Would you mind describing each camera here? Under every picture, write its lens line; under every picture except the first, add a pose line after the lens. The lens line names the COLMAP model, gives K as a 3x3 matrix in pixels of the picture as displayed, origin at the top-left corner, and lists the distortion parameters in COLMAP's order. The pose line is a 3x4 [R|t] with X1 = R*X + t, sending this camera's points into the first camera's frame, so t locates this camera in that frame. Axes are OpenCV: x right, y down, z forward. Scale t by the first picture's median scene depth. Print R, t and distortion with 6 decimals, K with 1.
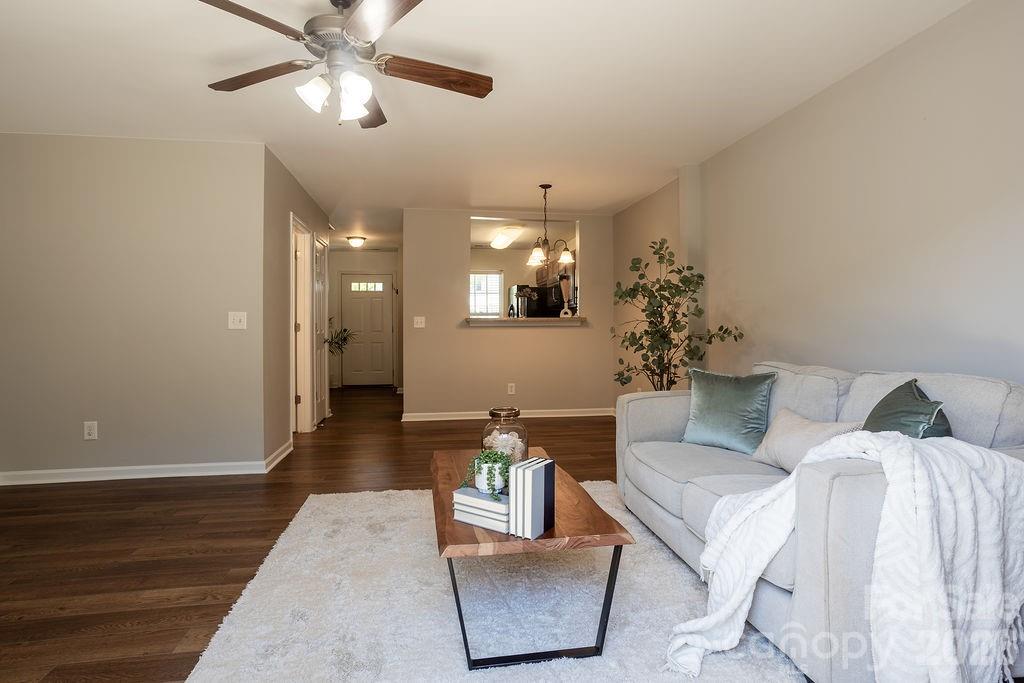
lens RADIAL K [[508.1, 0, 491.2], [0, 508.1, 324.6], [0, 0, 1]] dist [-0.045920, 0.035812]
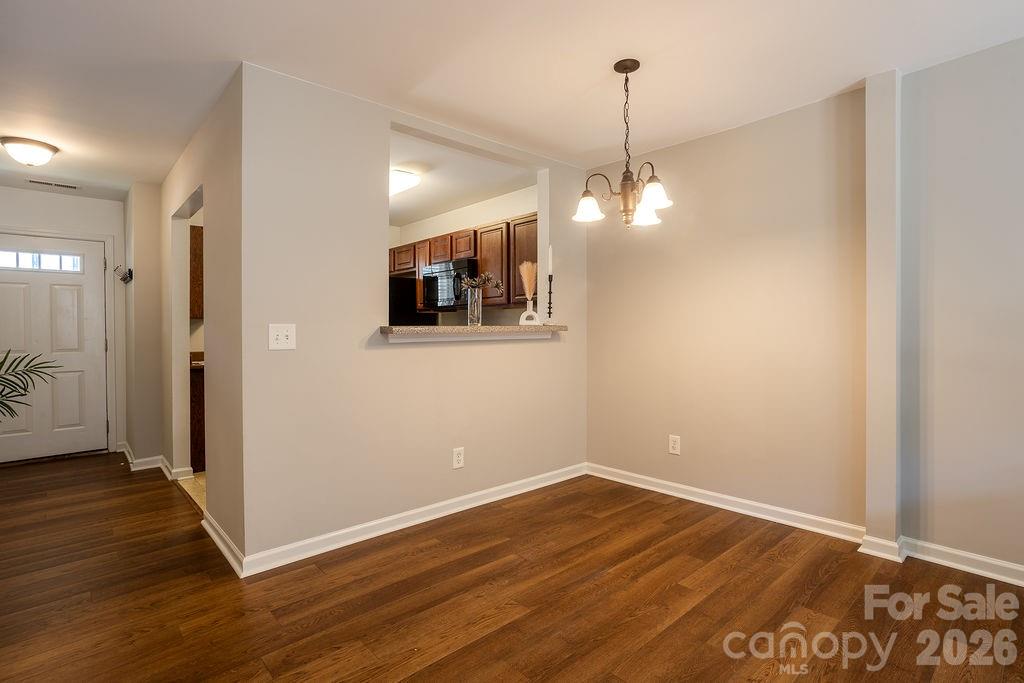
lens RADIAL K [[503.1, 0, 514.8], [0, 503.1, 327.3], [0, 0, 1]] dist [0.001903, 0.000669]
pose [[0.831069, -0.002690, 0.556163, -0.202417], [0.005843, 0.999975, -0.003894, -0.009304], [-0.556139, 0.006486, 0.831064, 0.507767]]
